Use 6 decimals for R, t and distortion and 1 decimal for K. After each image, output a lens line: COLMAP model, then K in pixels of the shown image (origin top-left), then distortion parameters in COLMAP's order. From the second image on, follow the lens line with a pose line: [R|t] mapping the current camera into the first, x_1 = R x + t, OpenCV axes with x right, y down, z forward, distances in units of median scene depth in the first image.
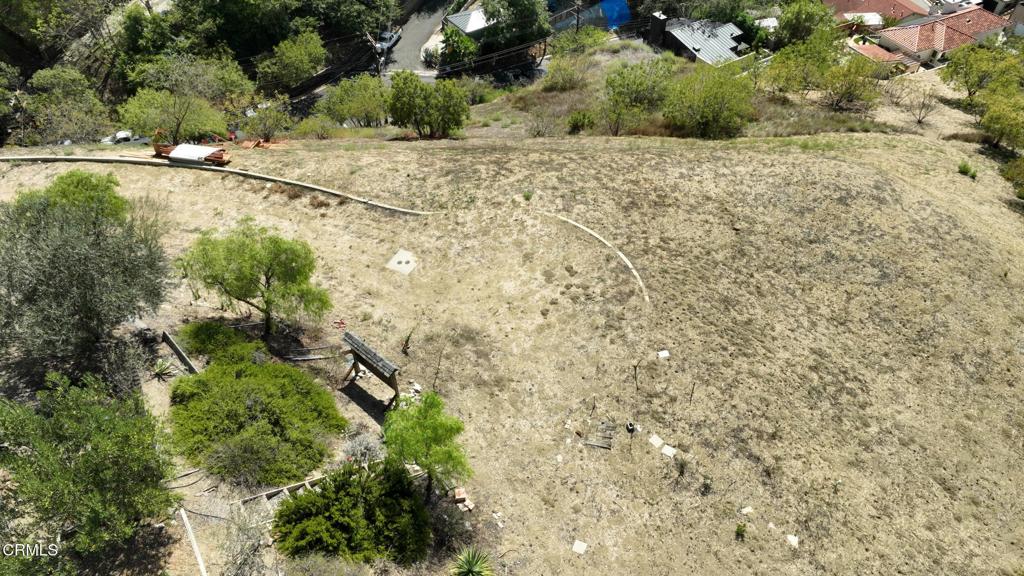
lens RADIAL K [[721.1, 0, 517.1], [0, 721.1, 285.6], [0, 0, 1]] dist [-0.003282, 0.023870]
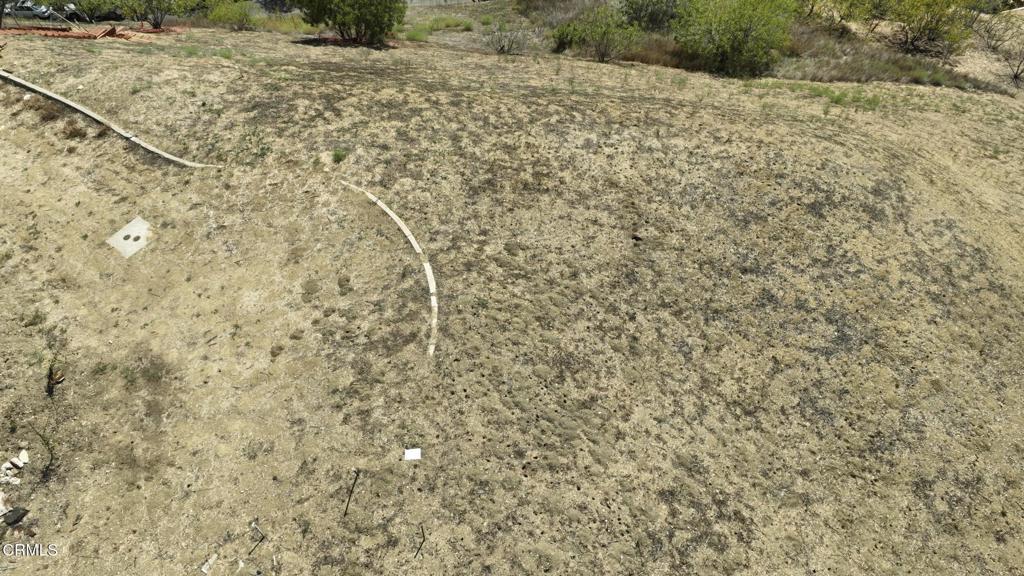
lens RADIAL K [[721.1, 0, 517.1], [0, 721.1, 285.6], [0, 0, 1]] dist [-0.003282, 0.023870]
pose [[0.988332, 0.124743, -0.087398, 0.250587], [-0.111643, 0.983633, 0.141427, -0.114394], [0.103610, -0.130020, 0.986083, 0.305866]]
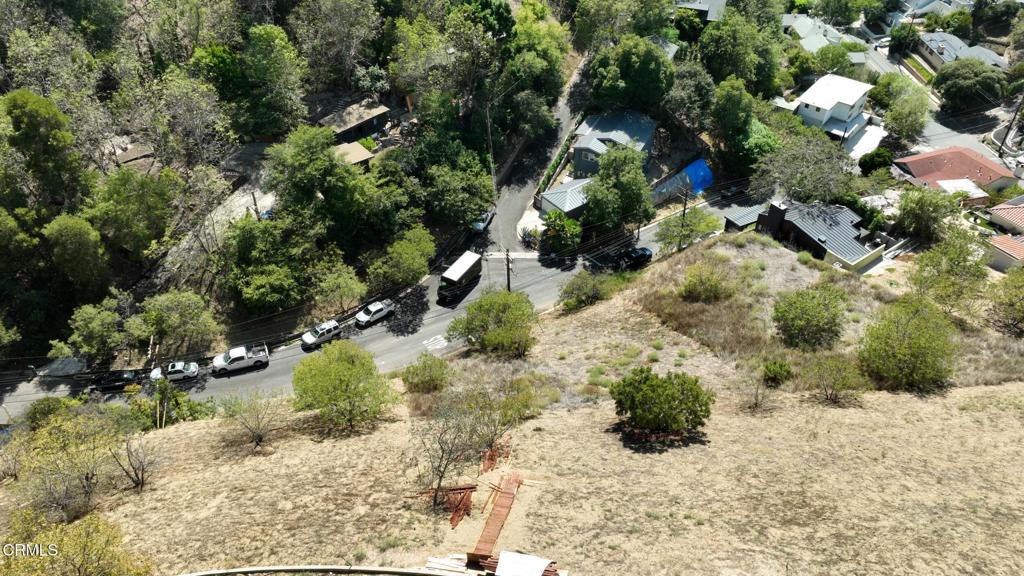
lens RADIAL K [[721.1, 0, 517.1], [0, 721.1, 285.6], [0, 0, 1]] dist [-0.003282, 0.023870]
pose [[0.999050, -0.028127, 0.033290, -0.517339], [0.031227, 0.994836, -0.096574, -0.479919], [-0.030401, 0.097522, 0.994769, 0.113818]]
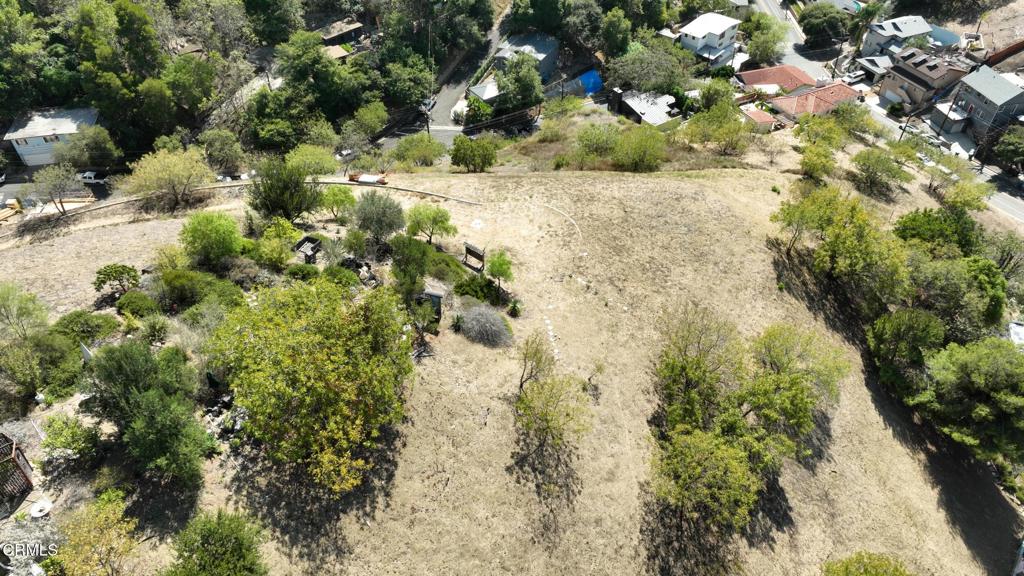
lens RADIAL K [[721.1, 0, 517.1], [0, 721.1, 285.6], [0, 0, 1]] dist [-0.003282, 0.023870]
pose [[0.999984, -0.004279, 0.003795, -0.036219], [0.004472, 0.998615, -0.052417, 0.257035], [-0.003565, 0.052433, 0.998618, -1.161073]]
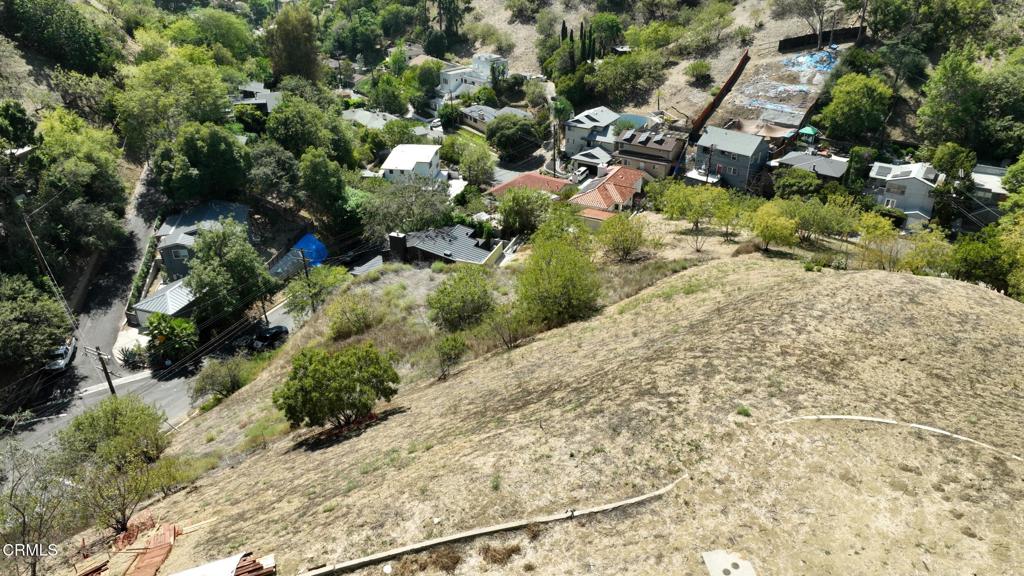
lens RADIAL K [[721.1, 0, 517.1], [0, 721.1, 285.6], [0, 0, 1]] dist [-0.003282, 0.023870]
pose [[0.804911, -0.283881, 0.521086, -0.519301], [0.425779, 0.887949, -0.173950, -0.204290], [-0.413316, 0.361881, 0.835590, 0.397125]]
